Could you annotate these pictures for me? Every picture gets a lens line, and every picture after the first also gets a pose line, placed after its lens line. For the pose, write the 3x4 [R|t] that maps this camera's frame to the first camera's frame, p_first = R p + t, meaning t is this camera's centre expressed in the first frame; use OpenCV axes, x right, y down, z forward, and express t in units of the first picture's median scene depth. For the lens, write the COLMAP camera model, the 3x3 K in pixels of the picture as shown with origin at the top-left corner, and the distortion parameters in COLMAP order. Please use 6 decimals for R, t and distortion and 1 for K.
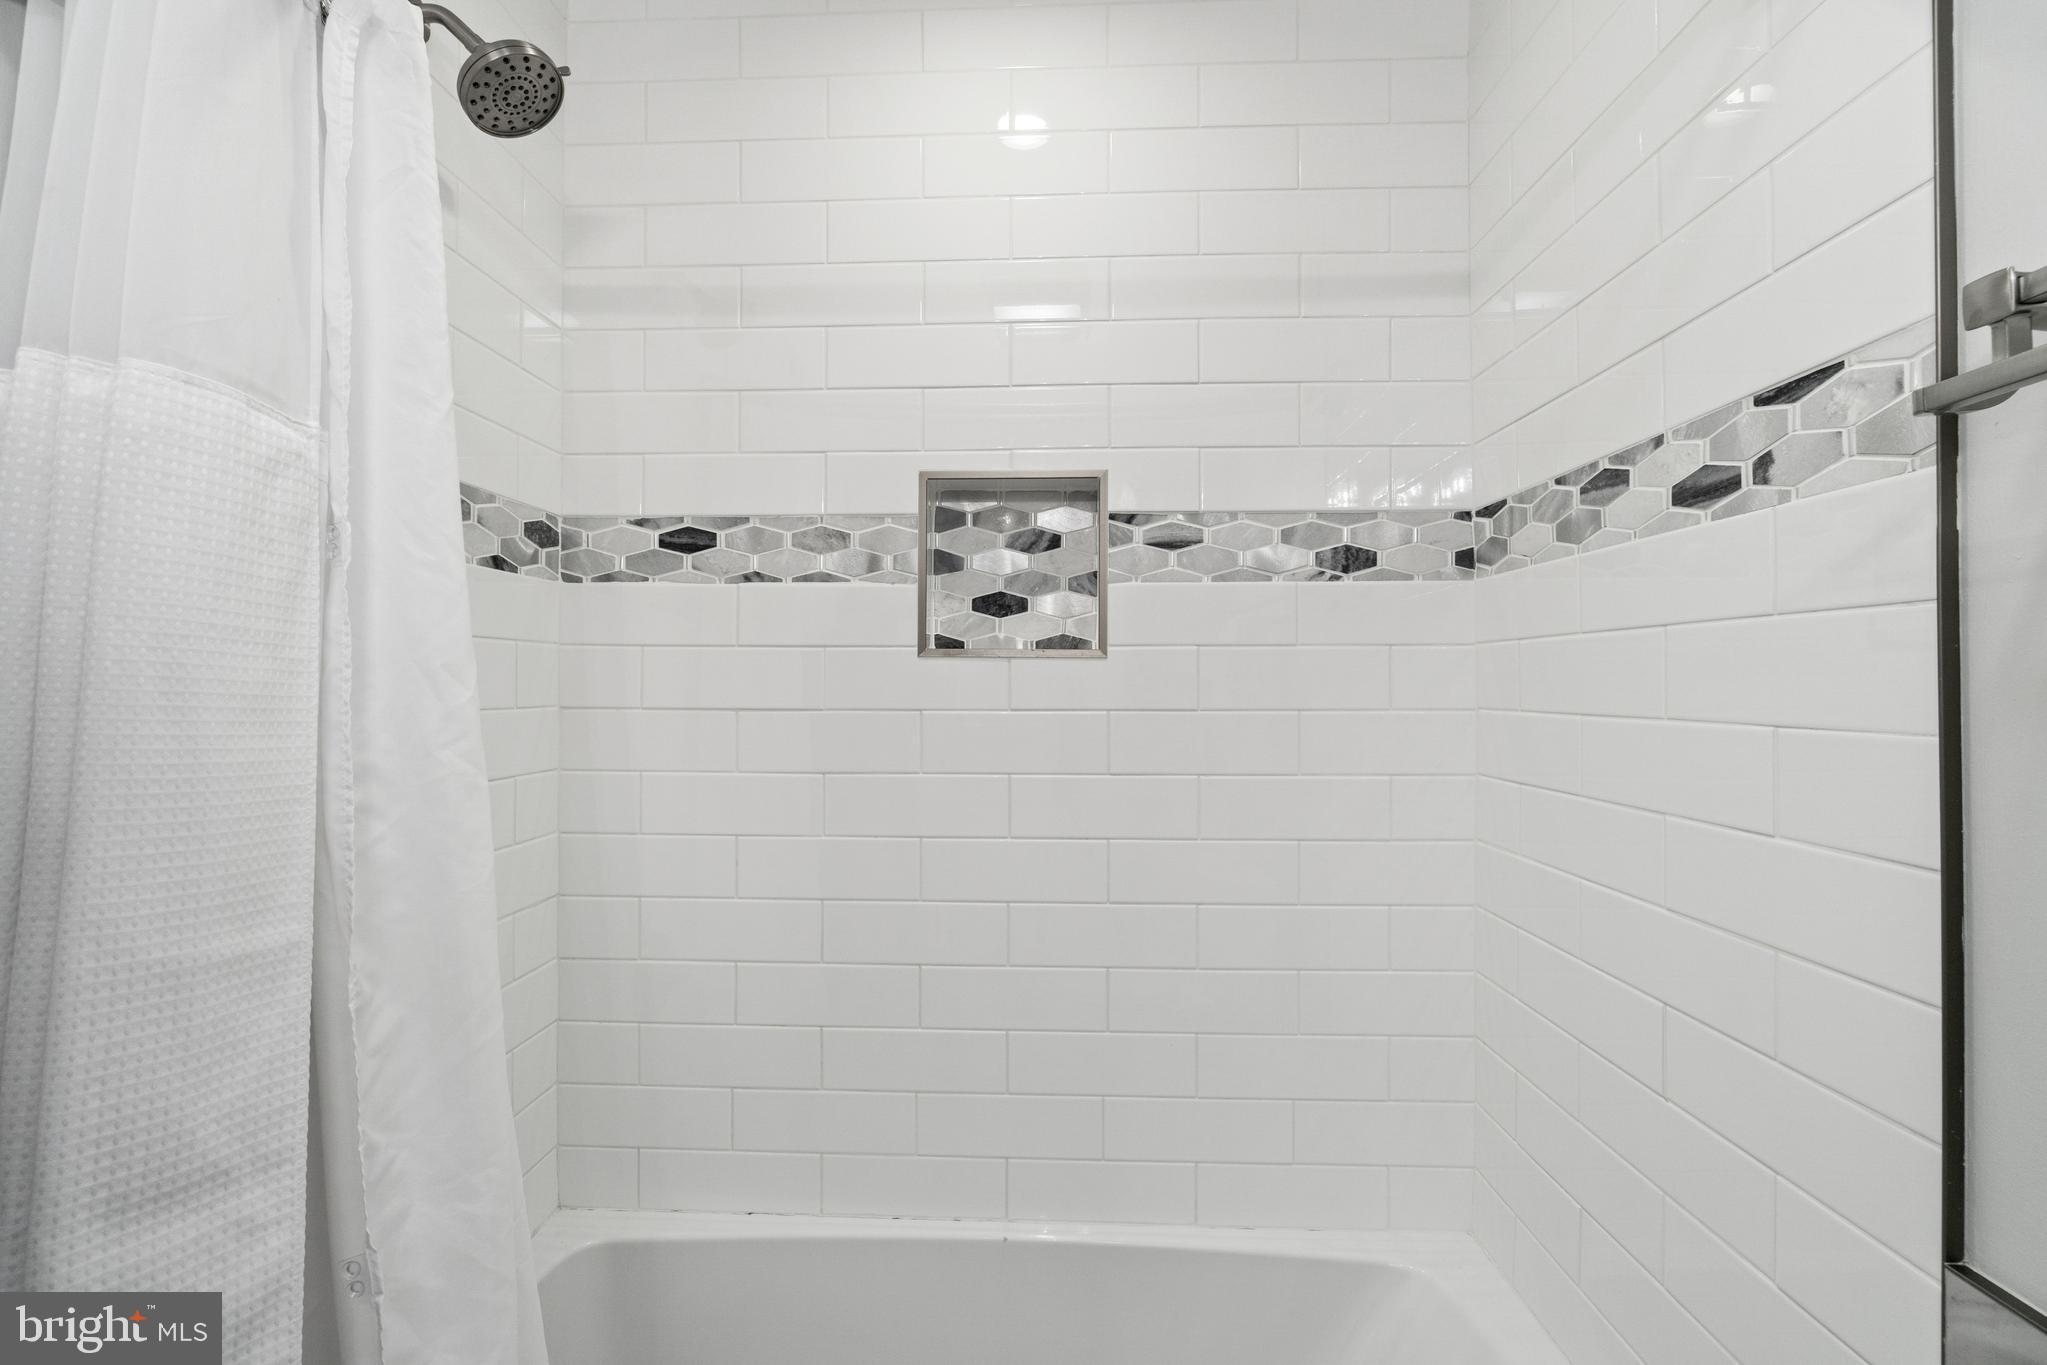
lens RADIAL K [[891.8, 0, 1018.7], [0, 891.8, 670.9], [0, 0, 1]] dist [0.000870, 0.000077]
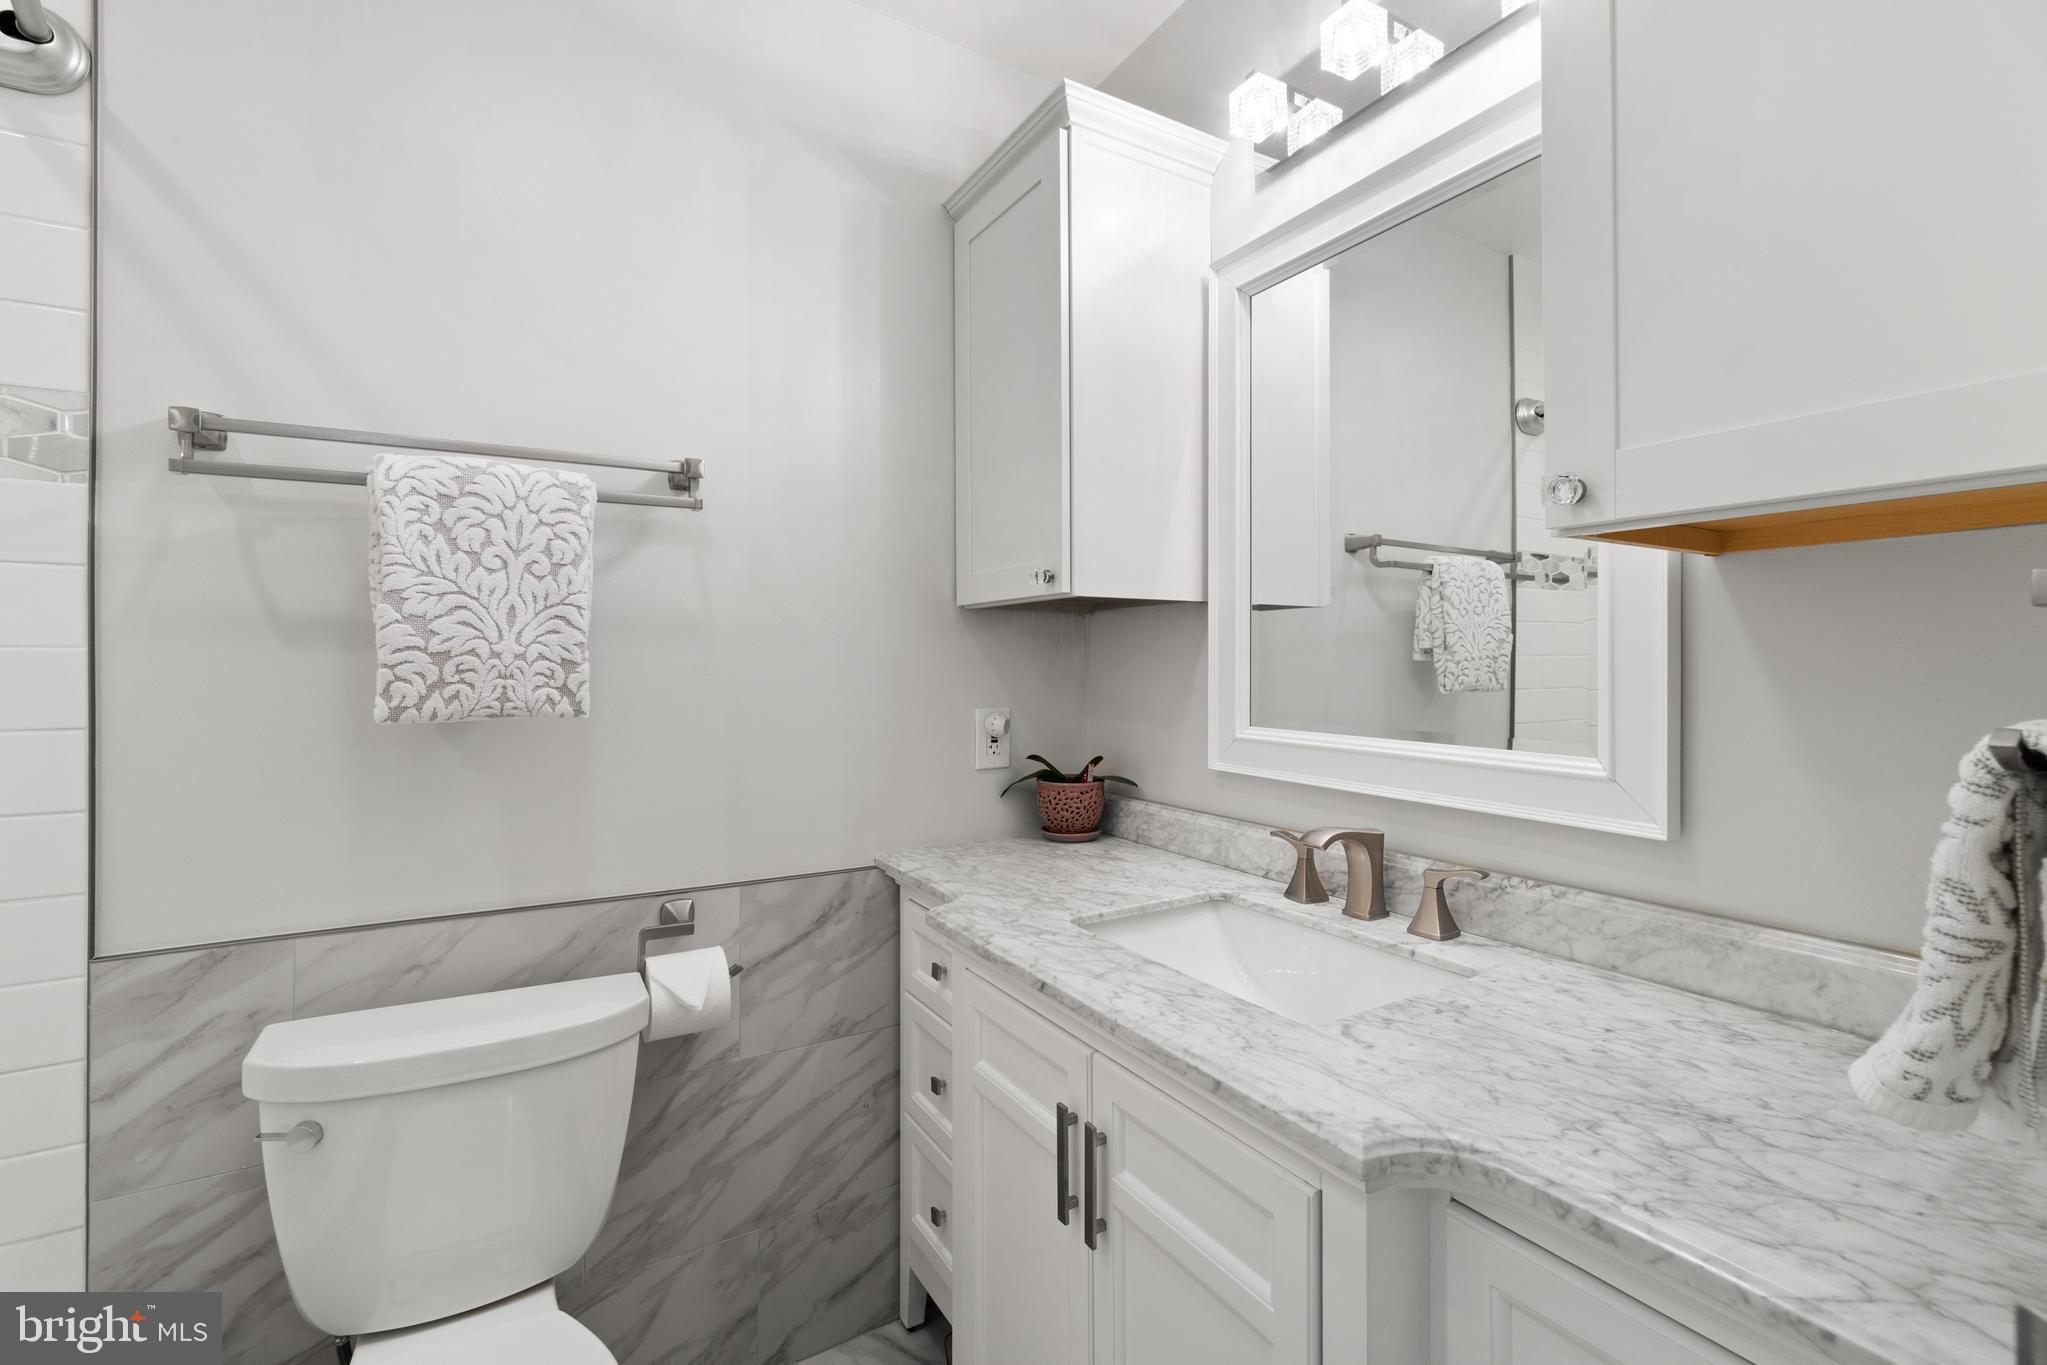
lens RADIAL K [[891.8, 0, 1018.7], [0, 891.8, 670.9], [0, 0, 1]] dist [0.000870, 0.000077]
pose [[-0.550591, -0.001575, 0.834774, -1.315687], [-0.007911, 0.999963, -0.003332, 0.109095], [-0.834738, -0.008438, -0.550583, 0.466645]]
